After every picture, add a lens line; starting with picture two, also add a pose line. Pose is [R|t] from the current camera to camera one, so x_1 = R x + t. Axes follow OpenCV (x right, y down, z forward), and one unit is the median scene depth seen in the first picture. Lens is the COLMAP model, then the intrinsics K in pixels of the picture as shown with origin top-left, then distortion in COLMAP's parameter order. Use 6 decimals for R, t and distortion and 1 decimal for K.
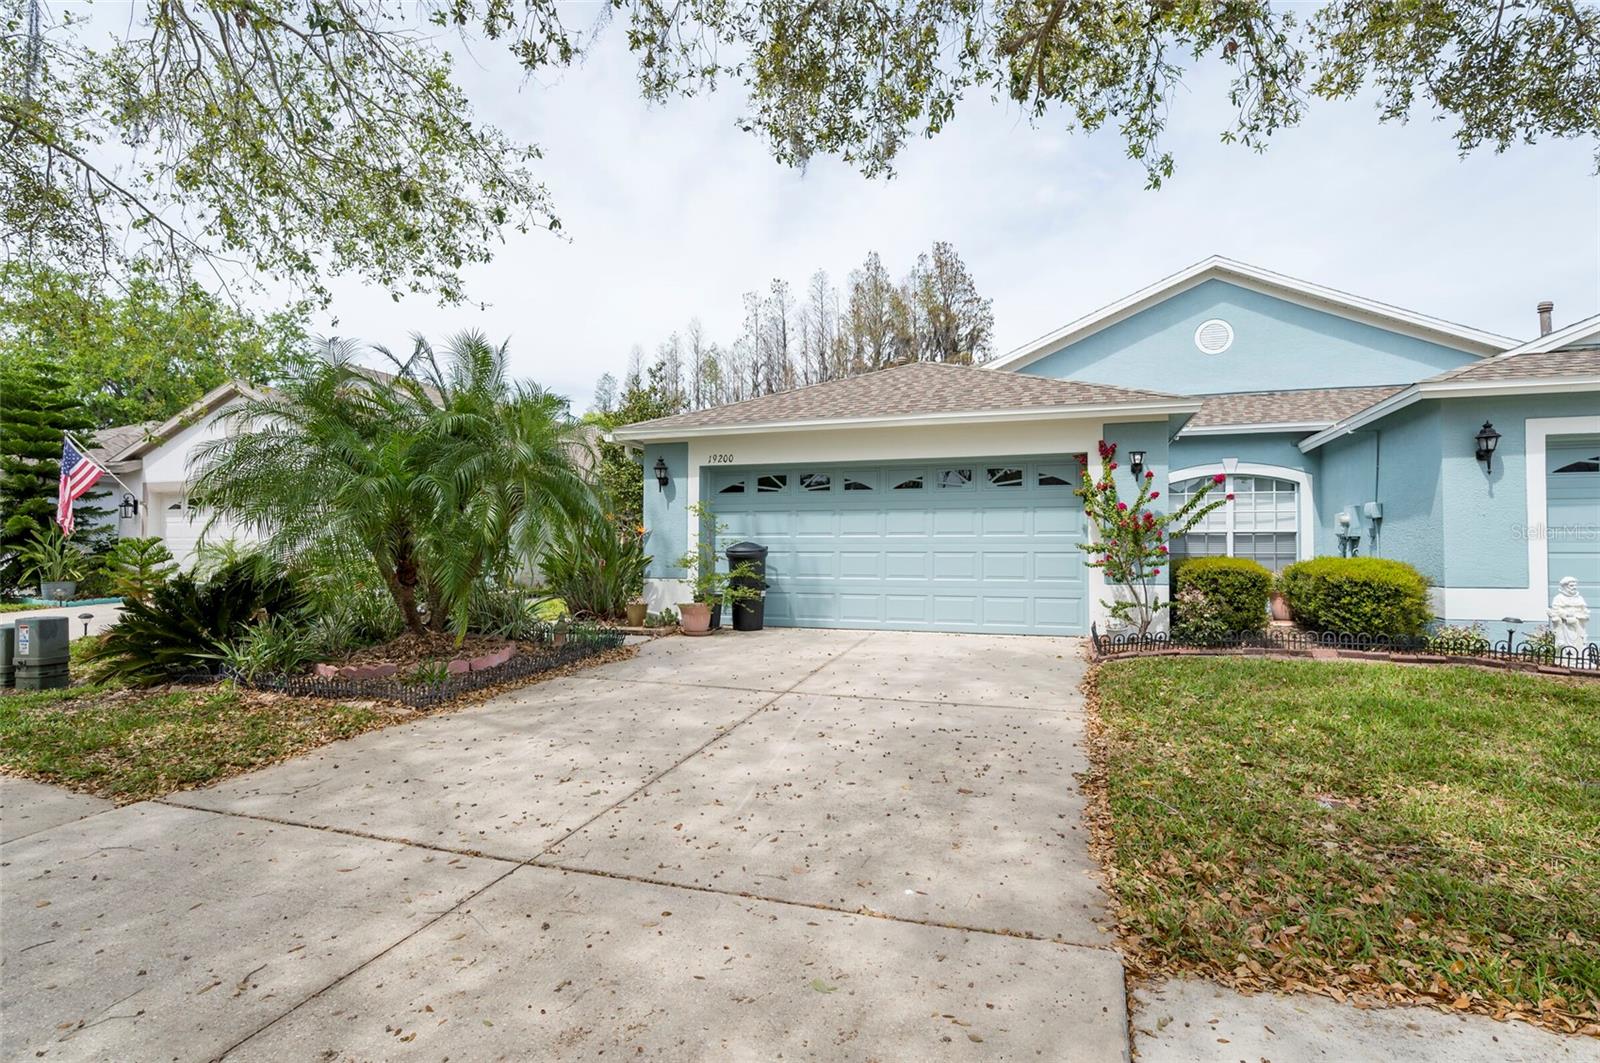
lens RADIAL K [[798.8, 0, 801.1], [0, 798.8, 530.5], [0, 0, 1]] dist [-0.002267, -0.000374]
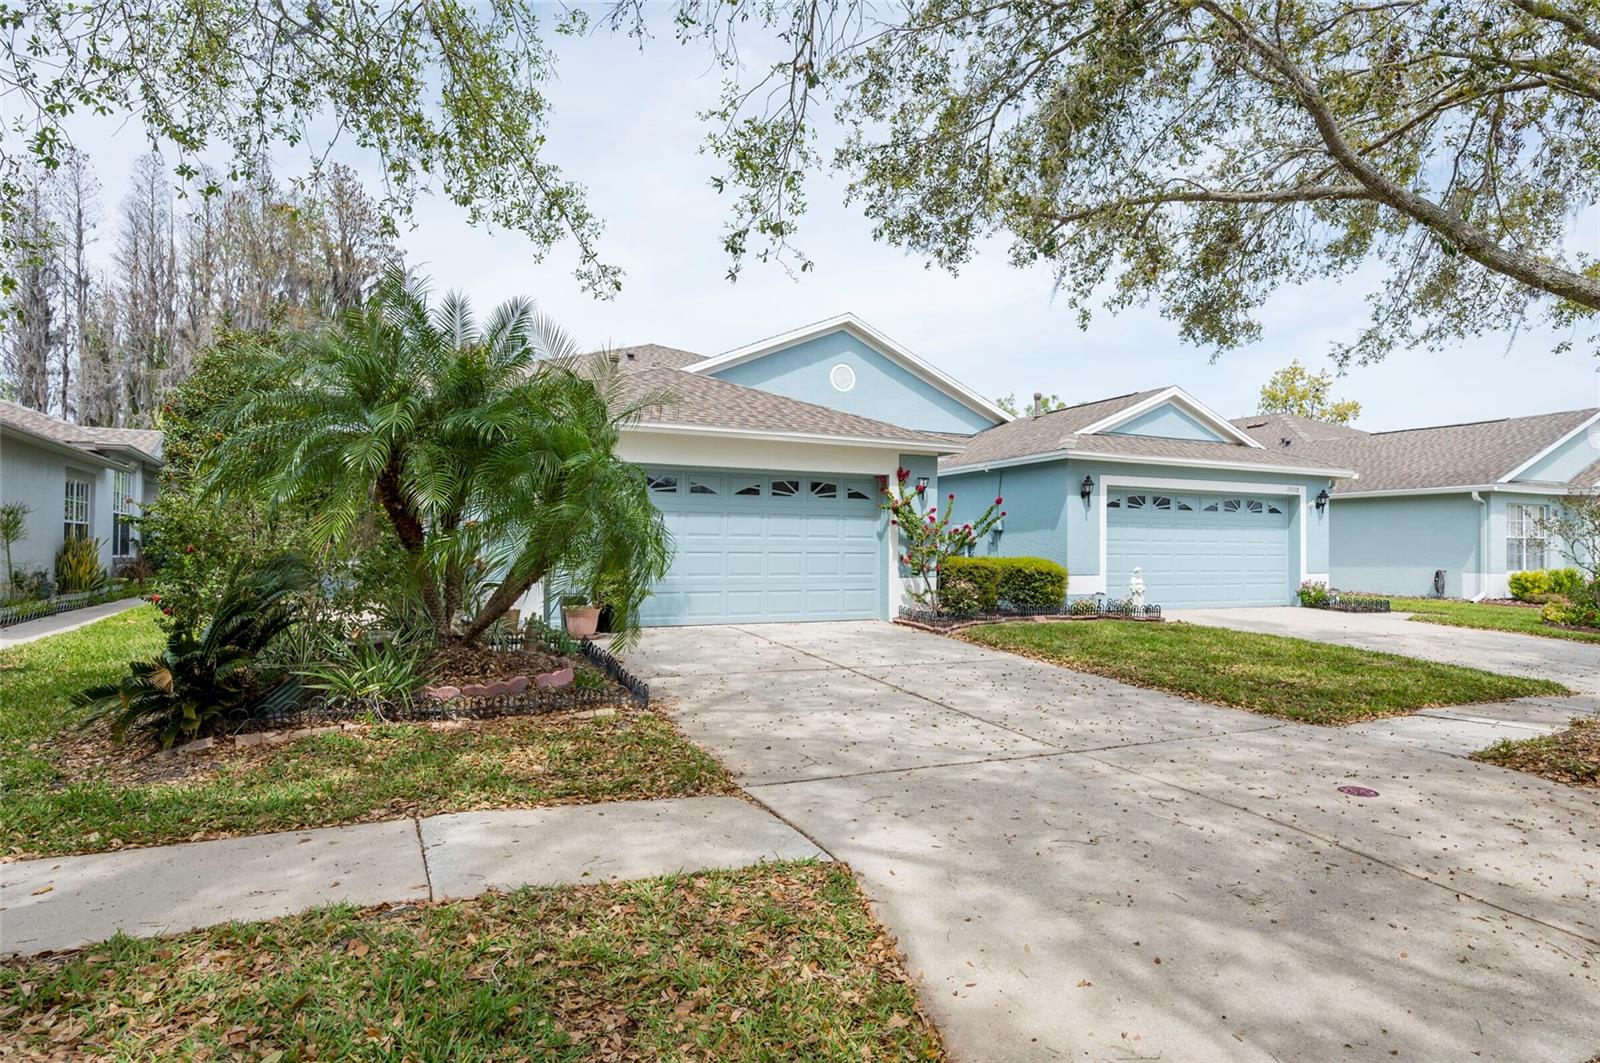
lens RADIAL K [[934.3, 0, 812.8], [0, 934.3, 524.1], [0, 0, 1]] dist [-0.004823, 0.001279]
pose [[0.700481, 0.023815, 0.713273, -0.799068], [-0.020854, 0.999699, -0.012898, 0.002734], [-0.713366, -0.005840, 0.700768, 0.036527]]
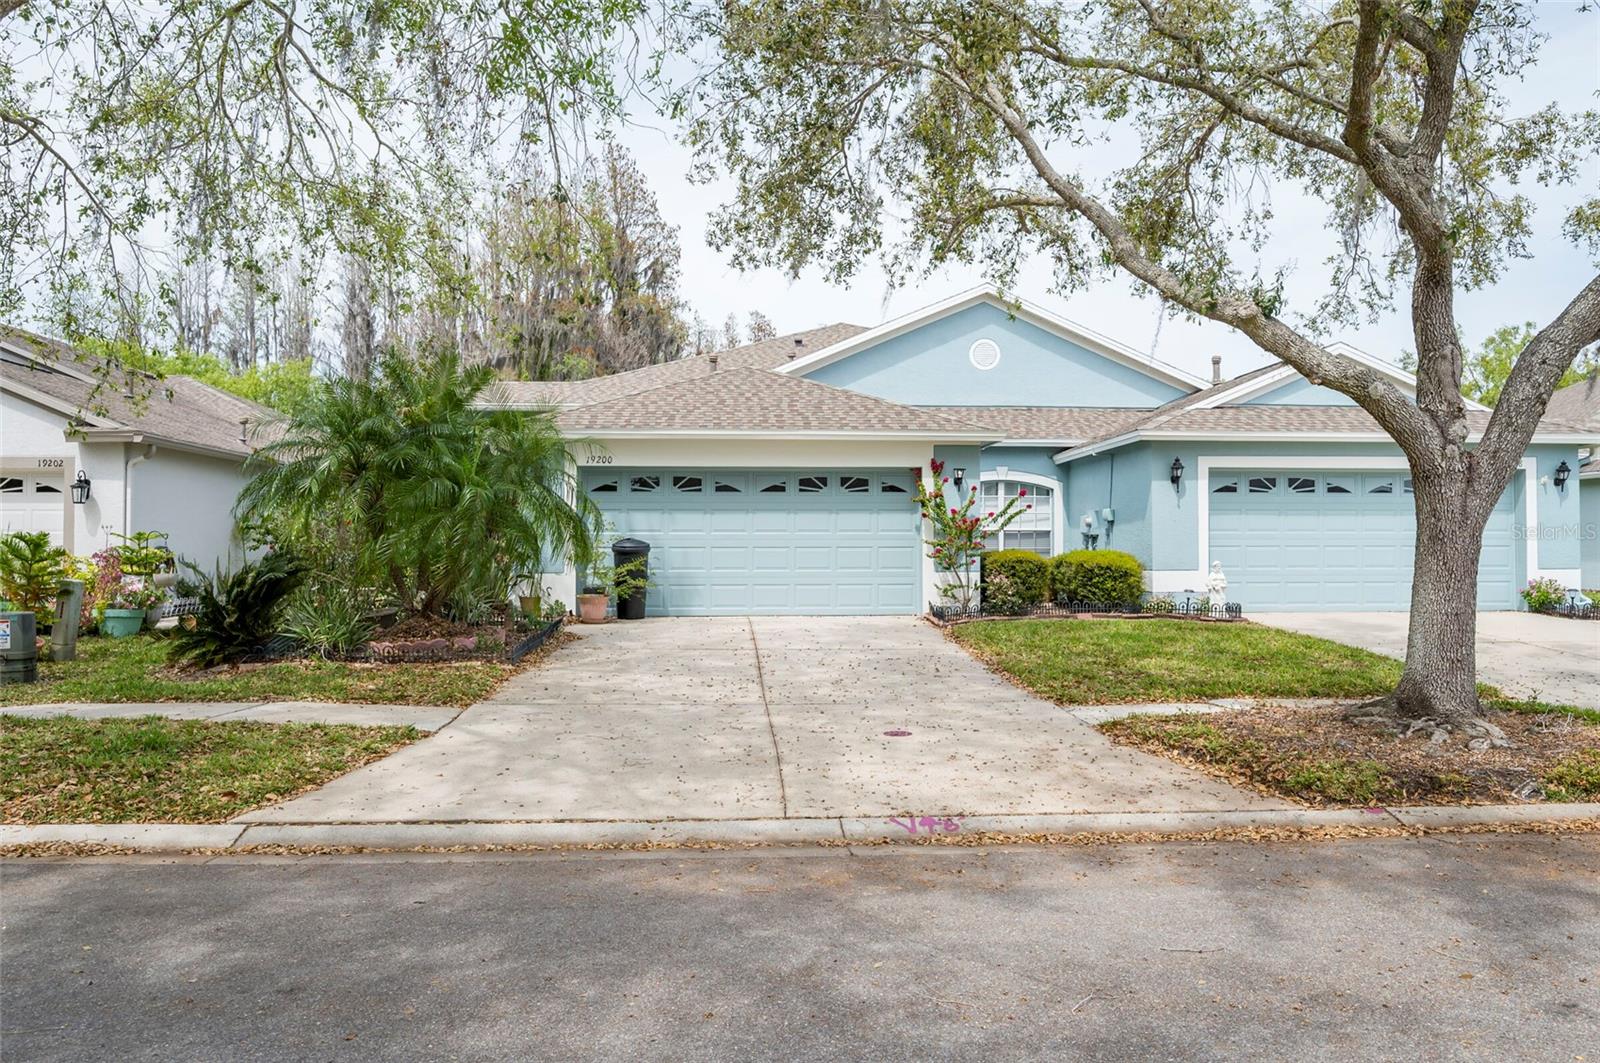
lens RADIAL K [[1204.7, 0, 789.6], [0, 1204.7, 537.3], [0, 0, 1]] dist [-0.001219, -0.004932]
pose [[0.925107, 0.001509, 0.379702, -0.556196], [-0.006724, 0.999900, 0.012408, -0.009773], [-0.379646, -0.014032, 0.925026, -0.678615]]
